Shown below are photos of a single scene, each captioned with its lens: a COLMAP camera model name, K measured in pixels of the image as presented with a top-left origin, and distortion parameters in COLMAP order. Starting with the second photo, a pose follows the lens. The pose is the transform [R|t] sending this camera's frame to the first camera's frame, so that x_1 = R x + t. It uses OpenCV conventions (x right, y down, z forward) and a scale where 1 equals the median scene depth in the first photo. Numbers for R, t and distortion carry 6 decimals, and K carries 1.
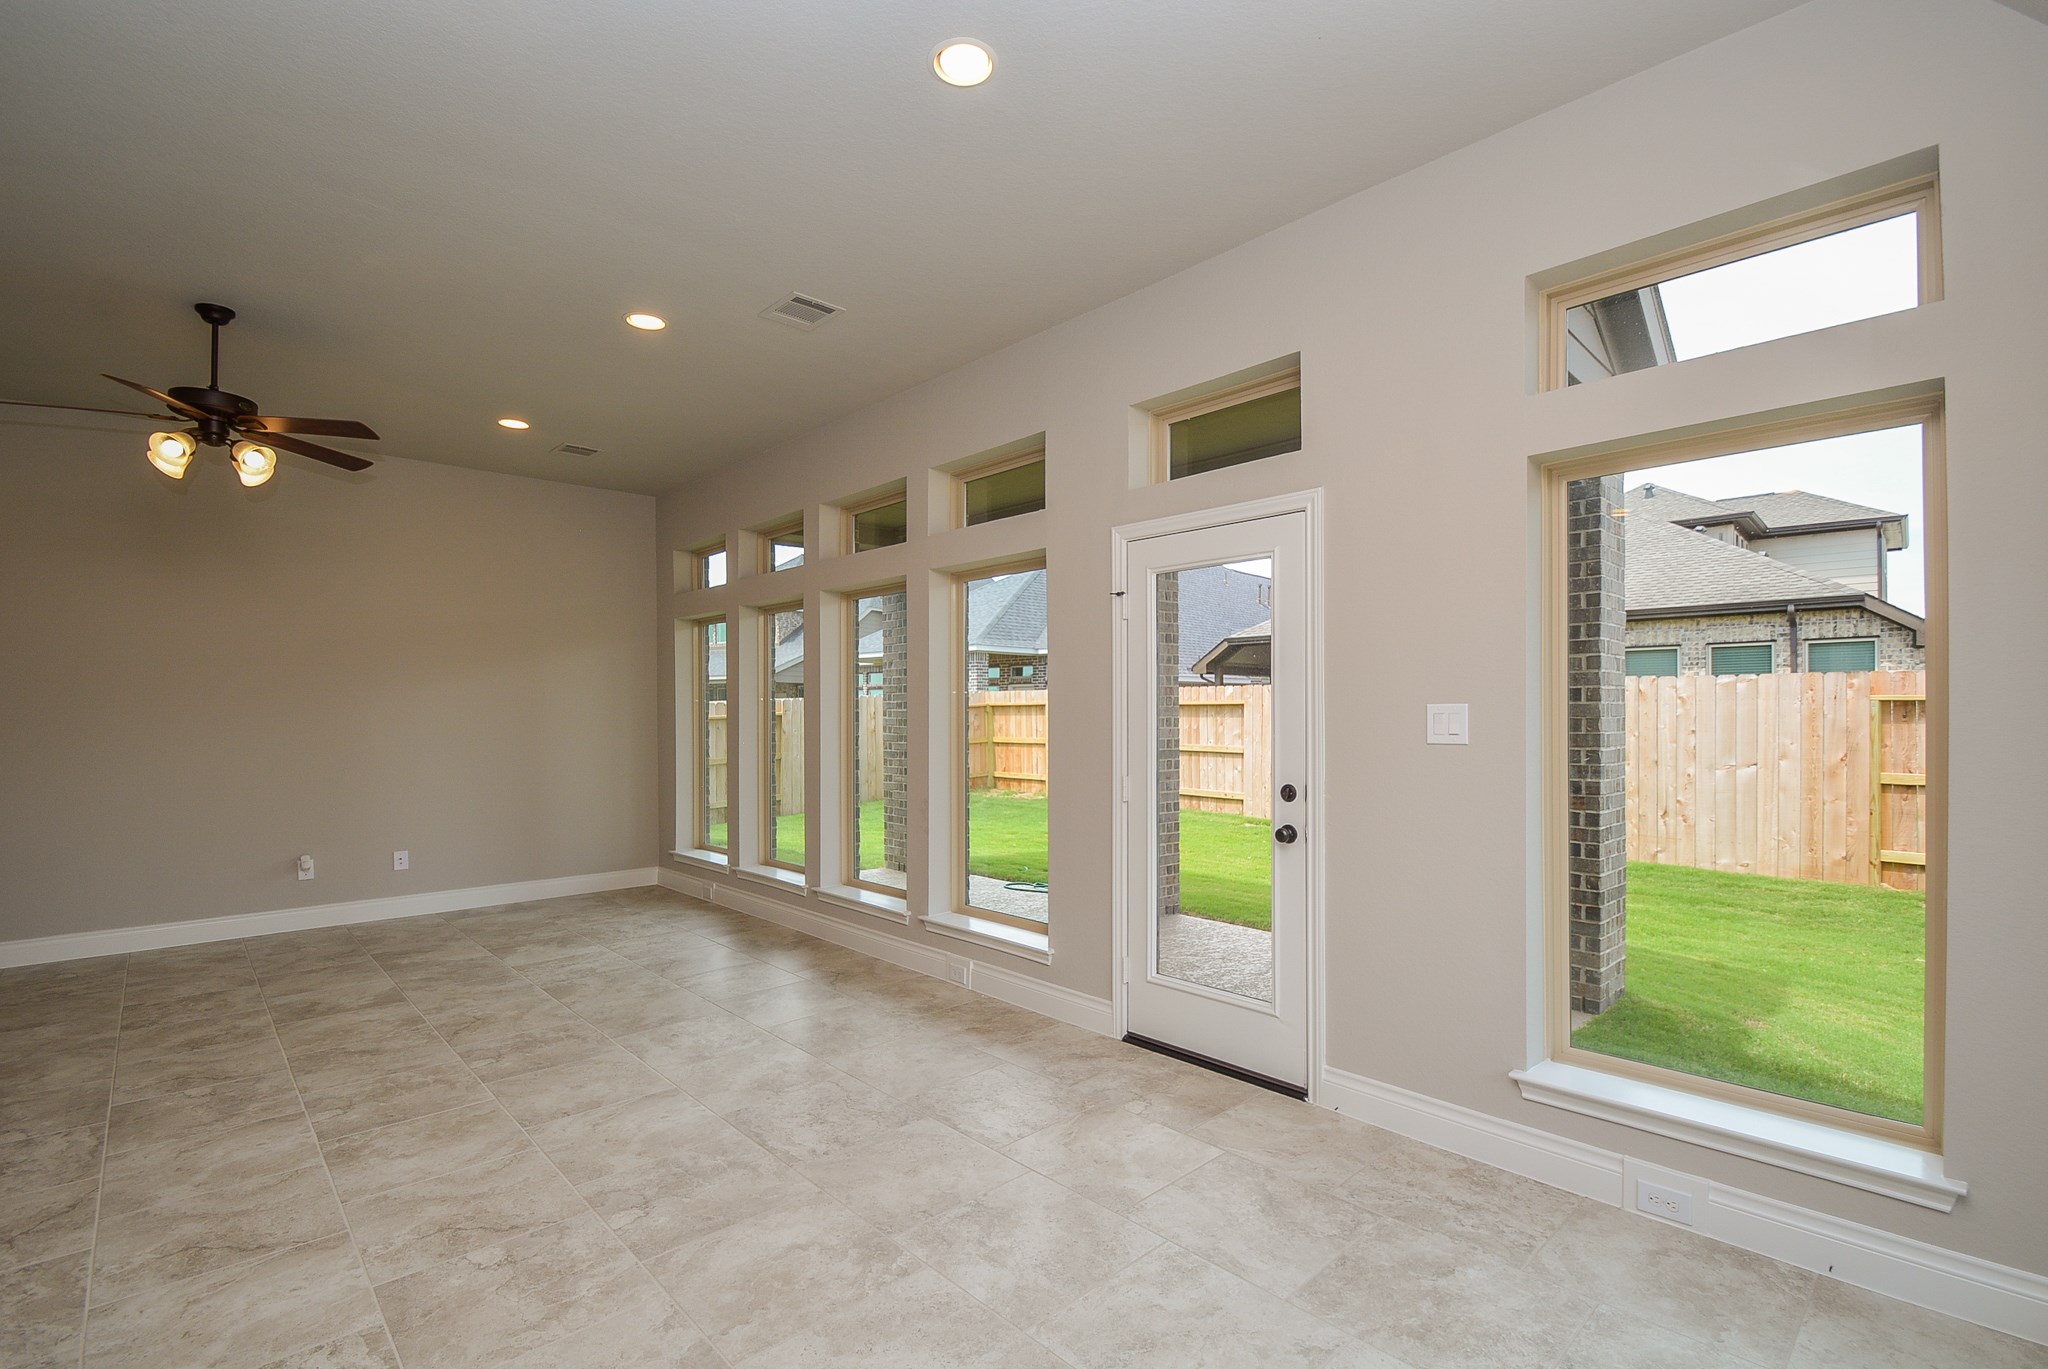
lens RADIAL K [[925.5, 0, 1035.4], [0, 925.5, 712.1], [0, 0, 1]] dist [0.009265, -0.016555]
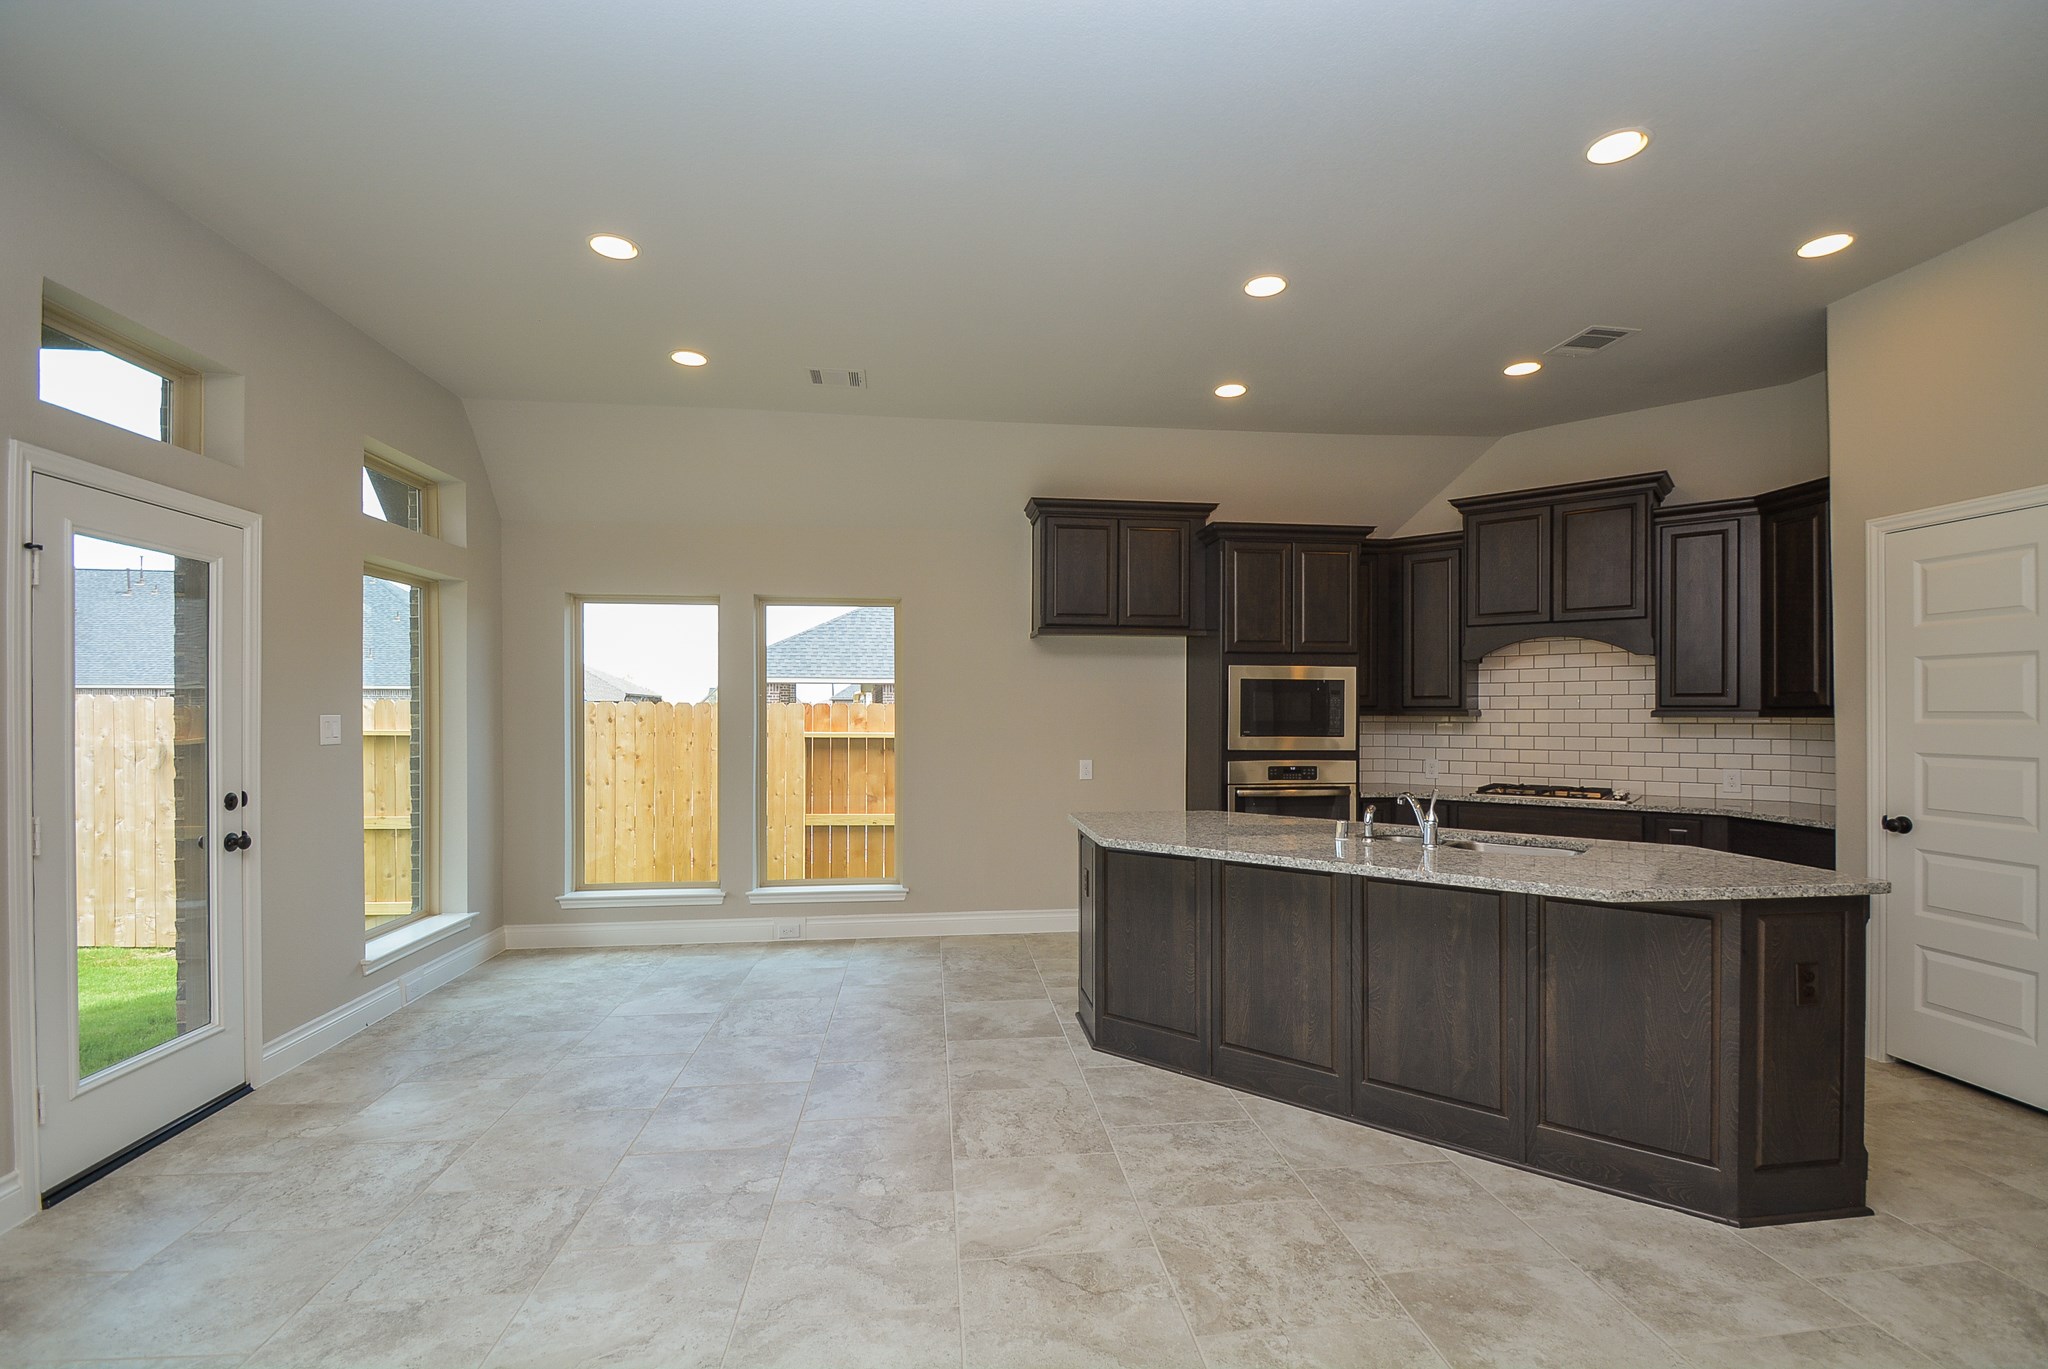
lens RADIAL K [[903.6, 0, 1030.8], [0, 903.6, 712.8], [0, 0, 1]] dist [0.000438, -0.001577]
pose [[-0.797534, 0.005704, 0.603247, -0.936102], [0.007399, 0.999973, 0.000327, -0.003112], [-0.603229, 0.004725, -0.797554, 1.158470]]
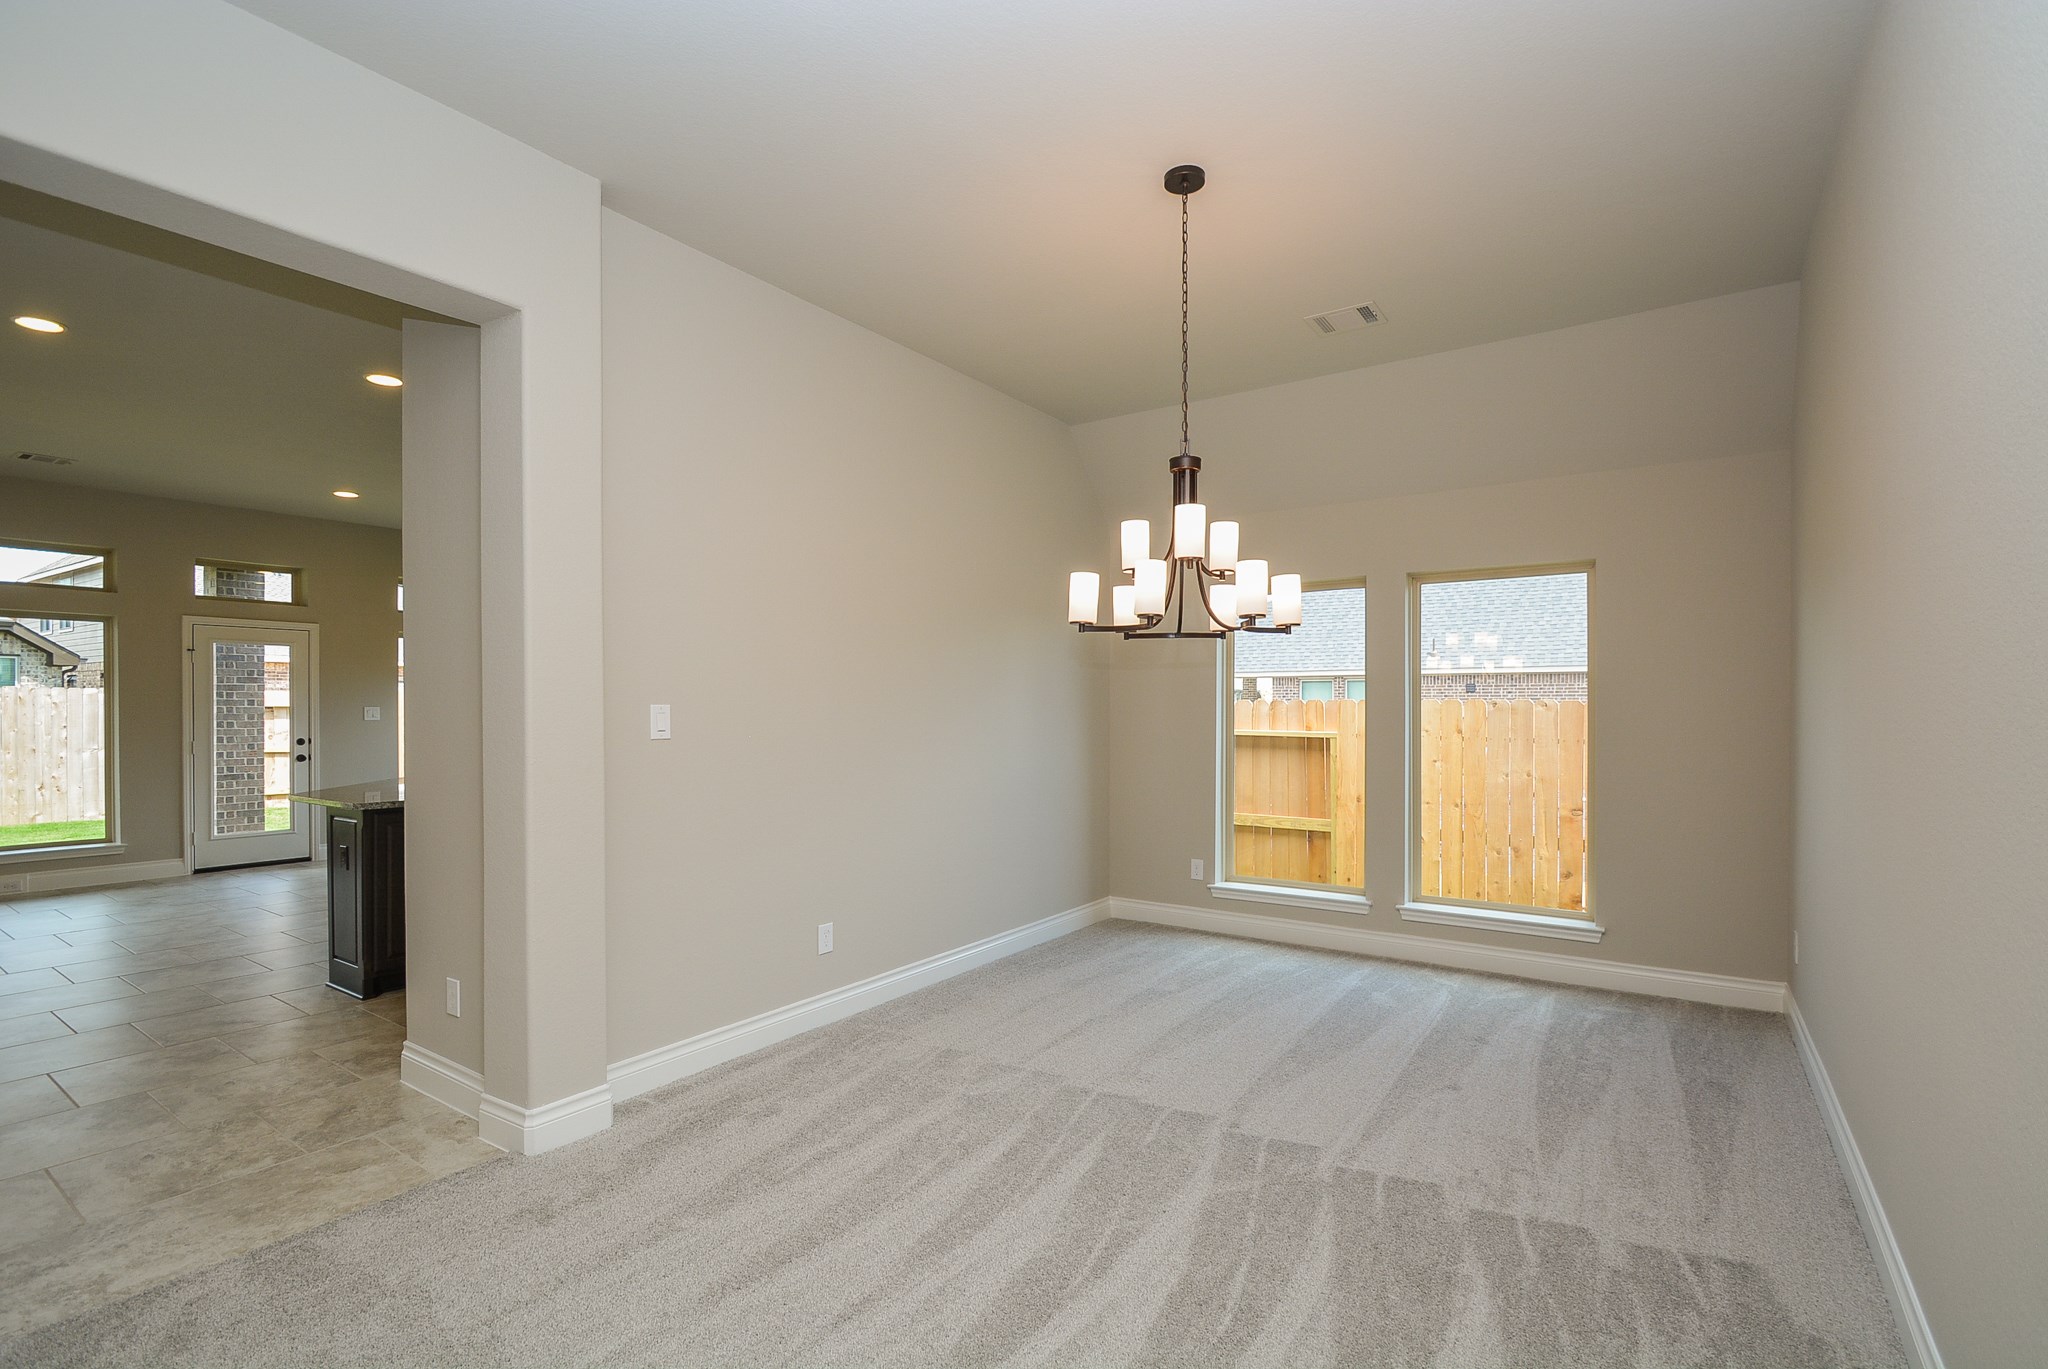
lens RADIAL K [[932.7, 0, 1034.0], [0, 932.7, 713.5], [0, 0, 1]] dist [0.003897, -0.014140]
pose [[-0.214987, -0.001028, 0.976616, -2.409786], [0.006141, 0.999978, 0.002404, 0.015440], [-0.976597, 0.006514, -0.214976, -0.368774]]
